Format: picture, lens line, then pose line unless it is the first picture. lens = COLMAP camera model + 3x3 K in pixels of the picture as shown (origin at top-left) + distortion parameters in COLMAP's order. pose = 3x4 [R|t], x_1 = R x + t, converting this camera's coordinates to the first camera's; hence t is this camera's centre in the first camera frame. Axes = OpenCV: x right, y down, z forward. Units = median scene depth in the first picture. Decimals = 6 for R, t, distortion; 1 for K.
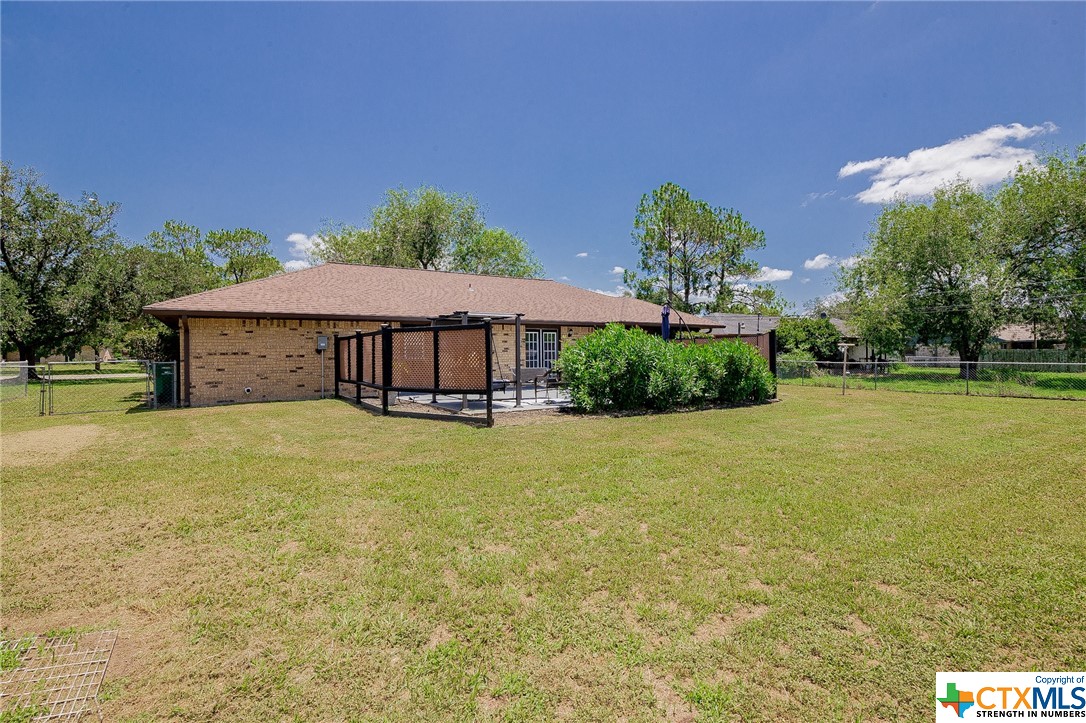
lens RADIAL K [[510.8, 0, 569.7], [0, 510.8, 358.9], [0, 0, 1]] dist [-0.023014, 0.001702]
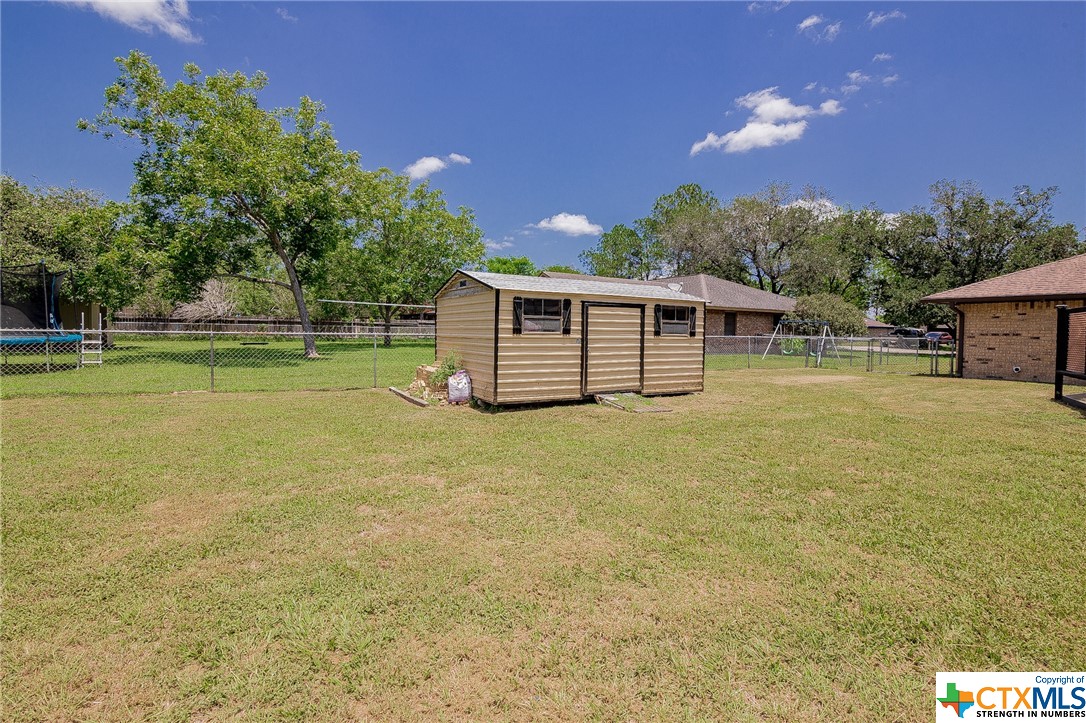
lens RADIAL K [[510.8, 0, 530.1], [0, 510.8, 340.0], [0, 0, 1]] dist [-0.023014, 0.001702]
pose [[-0.117107, 0.025300, -0.992797, 0.503547], [-0.031222, 0.999088, 0.029143, 0.001724], [0.992628, 0.034410, -0.116211, 0.099492]]
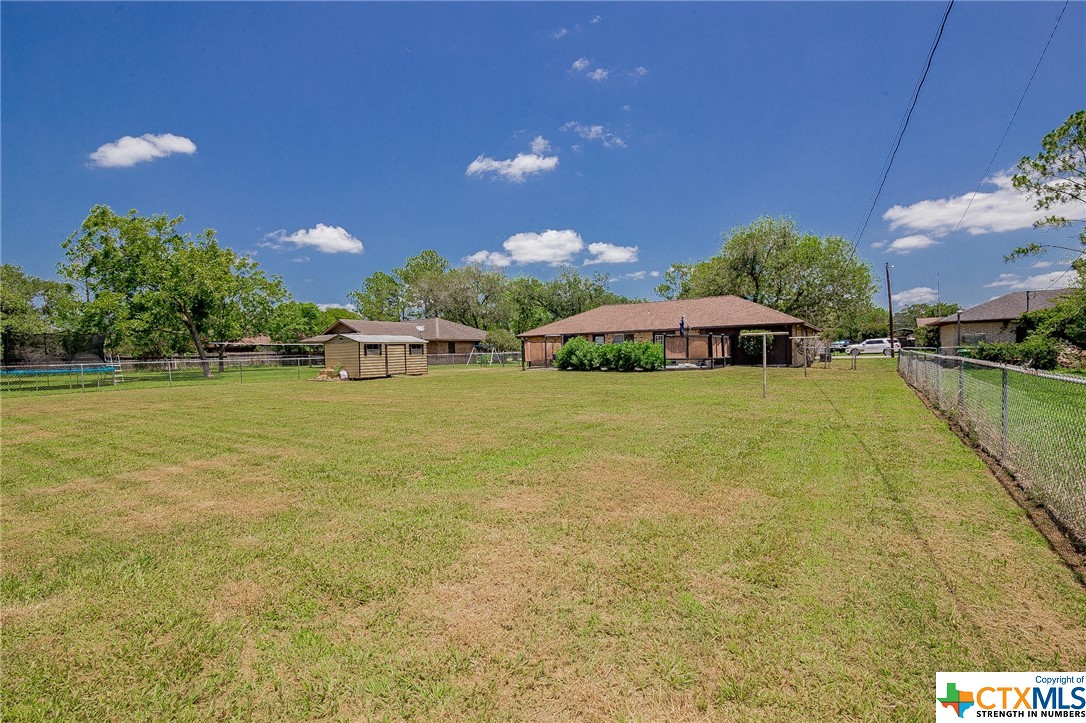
lens RADIAL K [[510.8, 0, 536.1], [0, 510.8, 358.6], [0, 0, 1]] dist [-0.023014, 0.001702]
pose [[0.349949, 0.009546, -0.936720, 2.013222], [0.007505, 0.999887, 0.012994, 0.004376], [0.936739, -0.011577, 0.349838, -0.067660]]
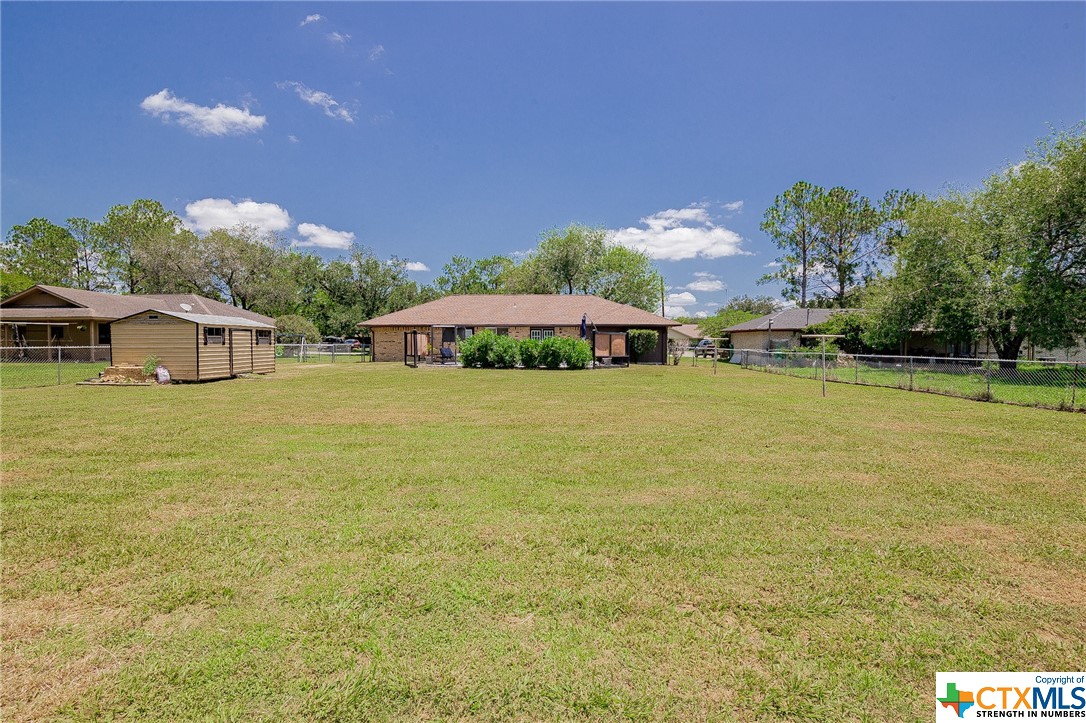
lens RADIAL K [[510.8, 0, 540.9], [0, 510.8, 360.1], [0, 0, 1]] dist [-0.023014, 0.001702]
pose [[0.802490, 0.028553, -0.595982, 1.336053], [-0.017013, 0.999543, 0.024981, 0.004894], [0.596423, -0.009908, 0.802609, -0.527612]]
